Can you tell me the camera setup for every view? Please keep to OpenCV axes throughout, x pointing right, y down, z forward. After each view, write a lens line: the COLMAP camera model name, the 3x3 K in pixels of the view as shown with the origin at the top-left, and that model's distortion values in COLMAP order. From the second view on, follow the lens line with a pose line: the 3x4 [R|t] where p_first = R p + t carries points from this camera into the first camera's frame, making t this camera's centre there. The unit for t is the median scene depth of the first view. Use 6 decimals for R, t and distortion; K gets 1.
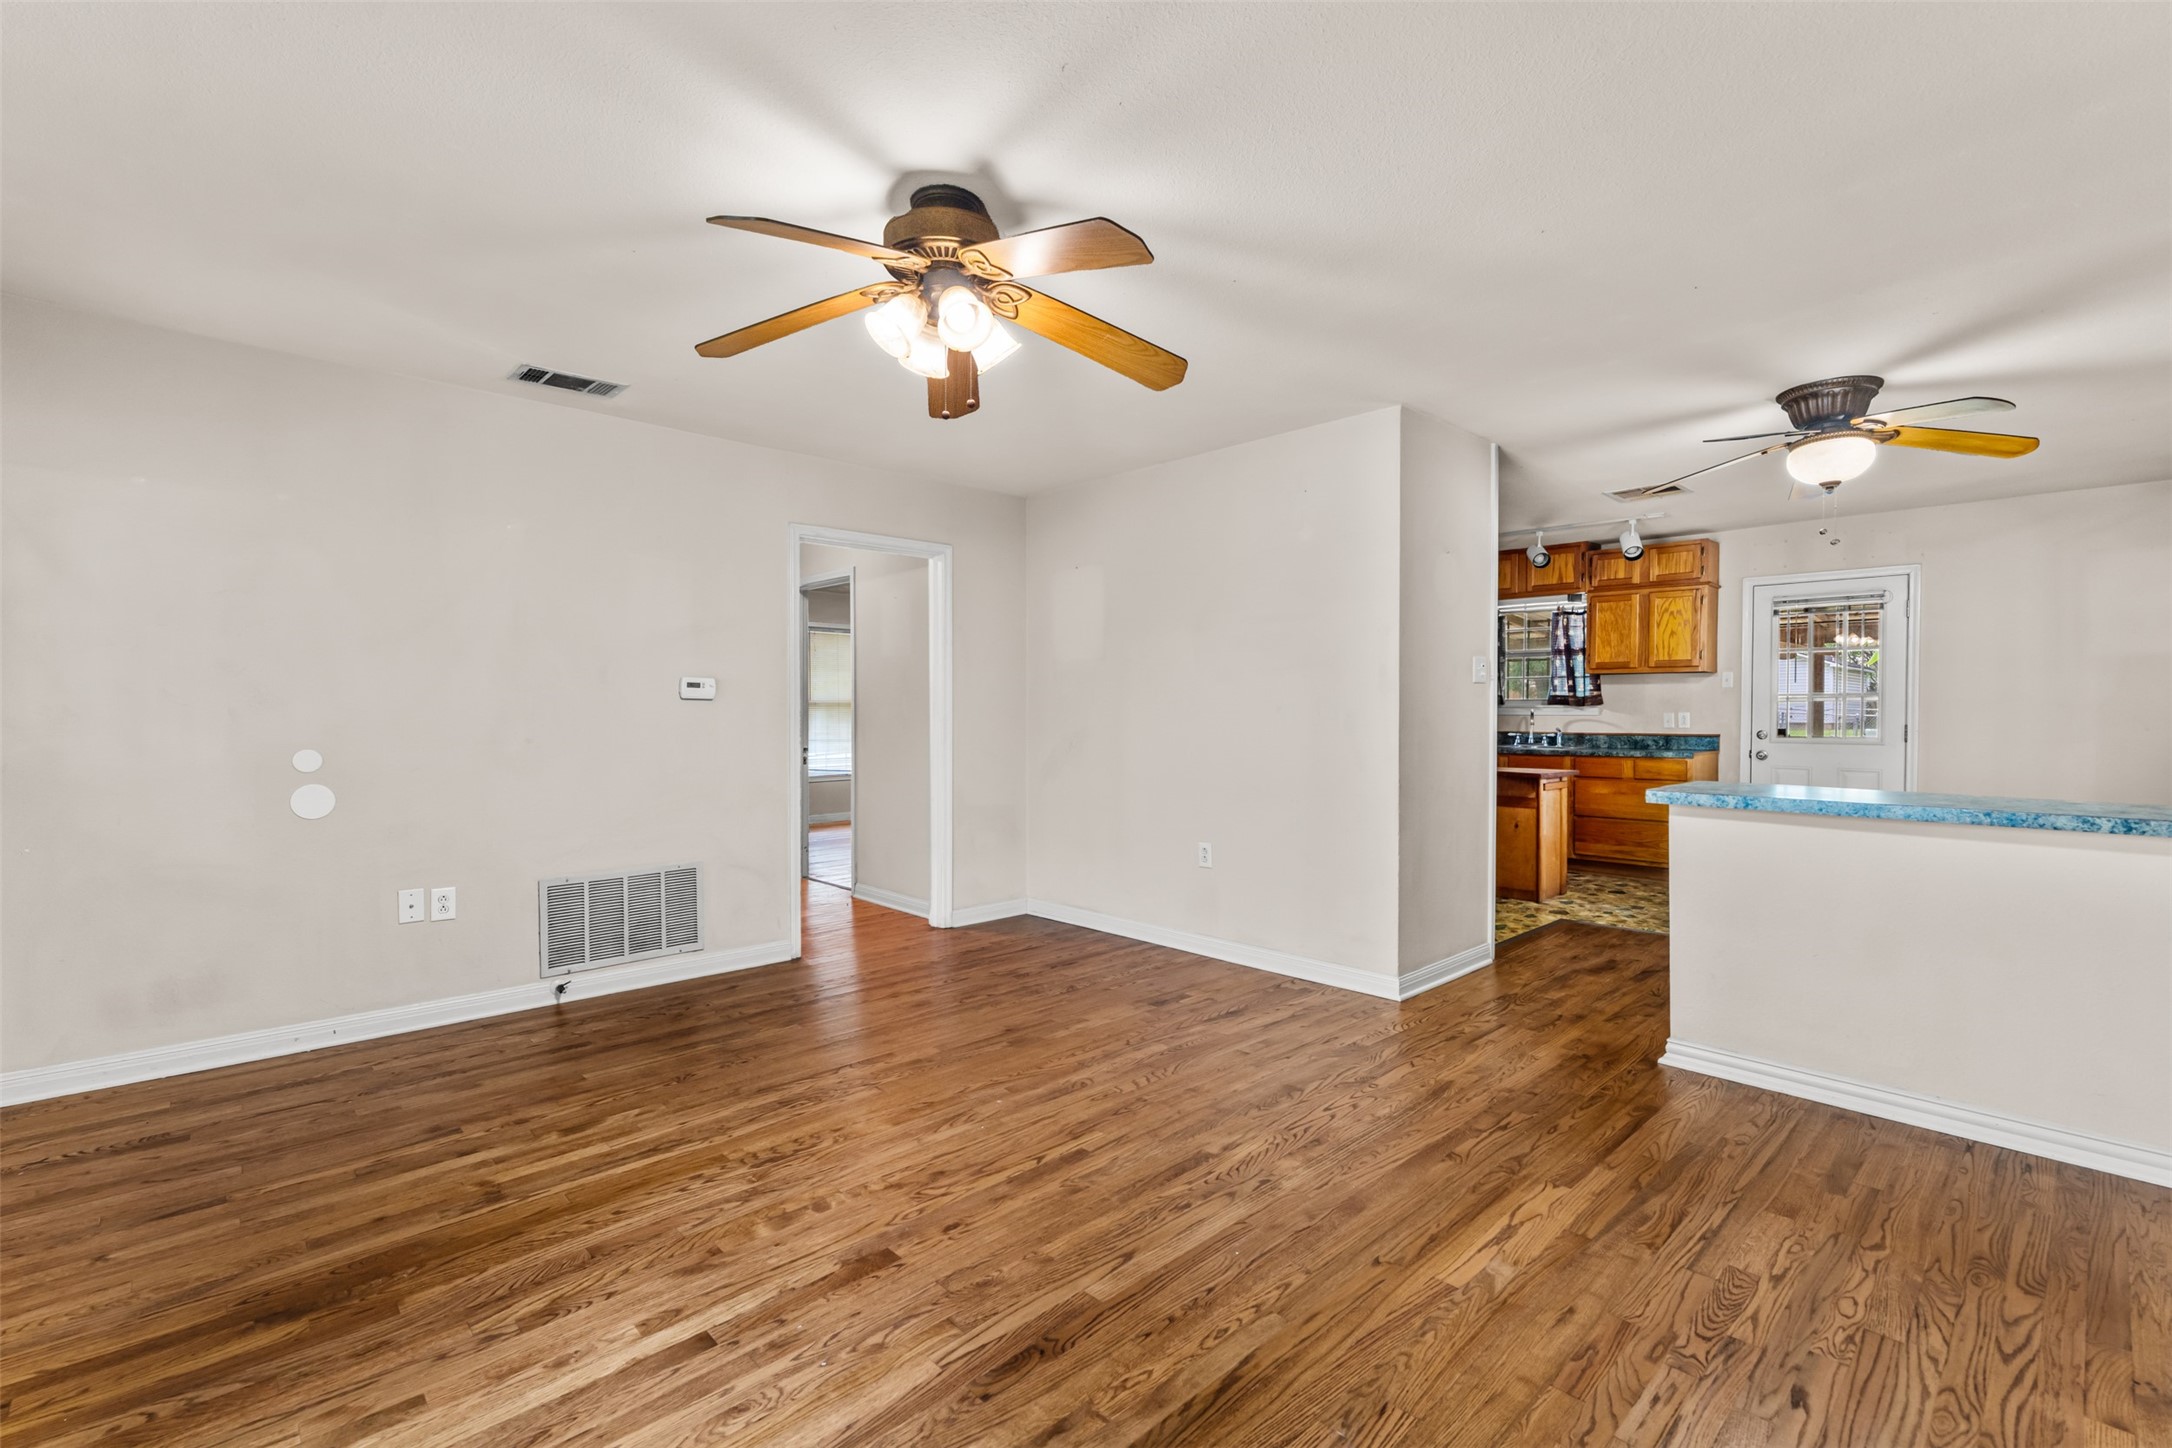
lens RADIAL K [[937.0, 0, 1086.0], [0, 937.0, 724.0], [0, 0, 1]] dist [-0.000546, 0.000129]
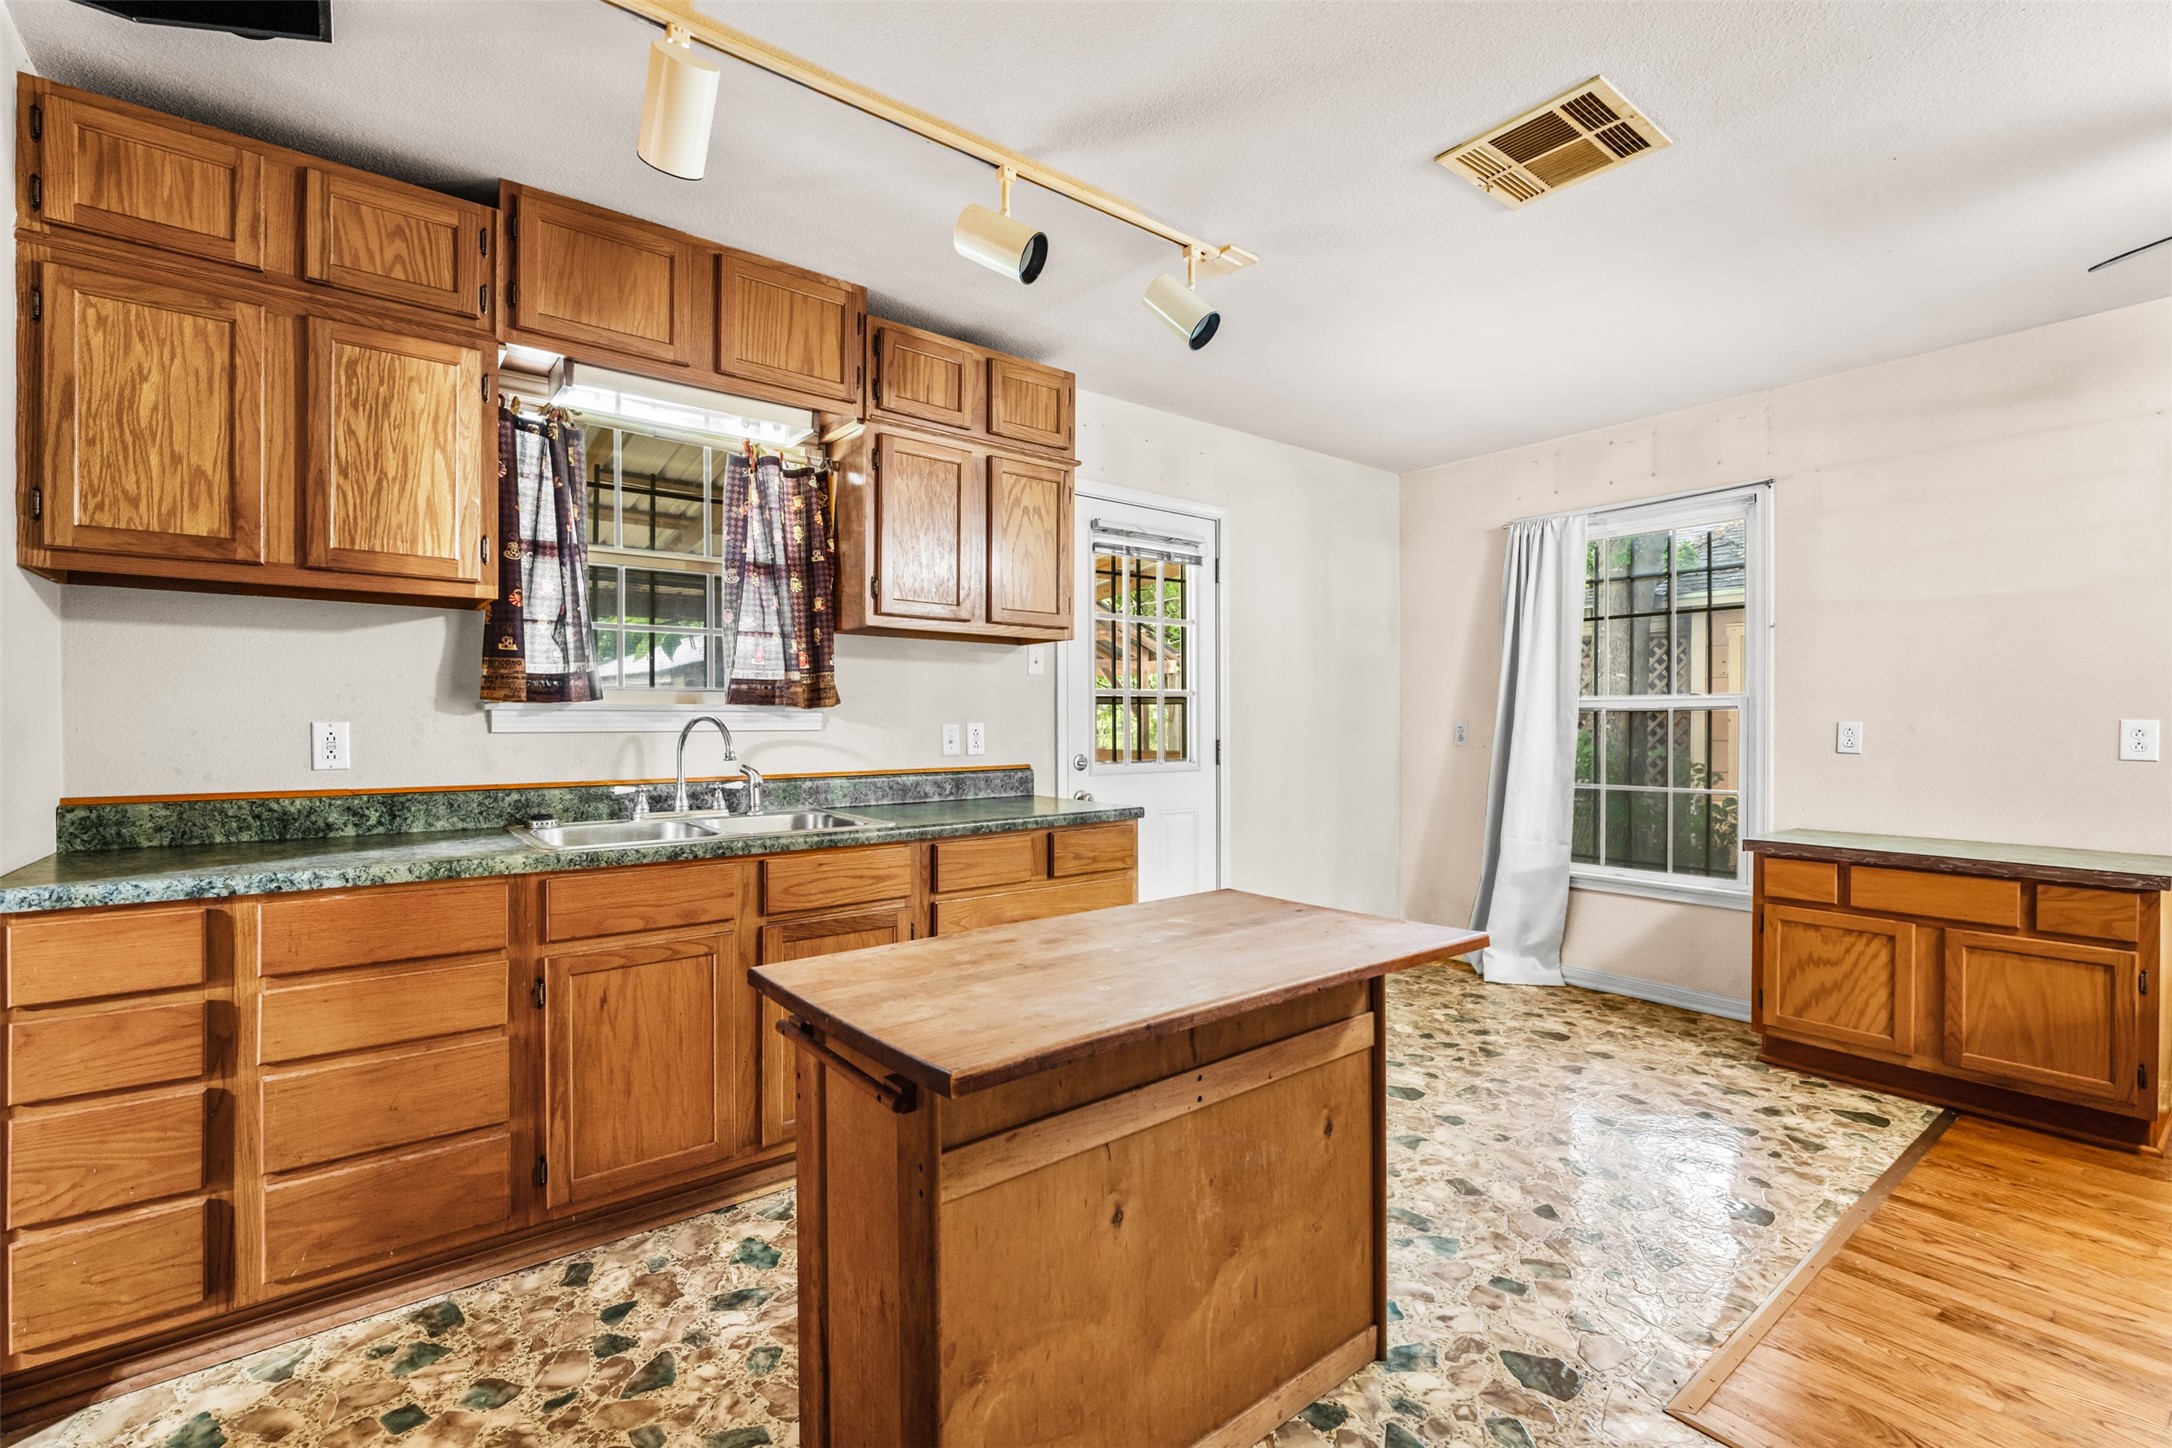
lens RADIAL K [[939.4, 0, 1086.0], [0, 939.4, 724.0], [0, 0, 1]] dist [-0.000132, -0.000508]
pose [[0.100322, -0.002907, 0.994951, 0.155489], [0.016215, 0.999868, 0.001287, -0.011391], [-0.994823, 0.016004, 0.100356, 0.893142]]
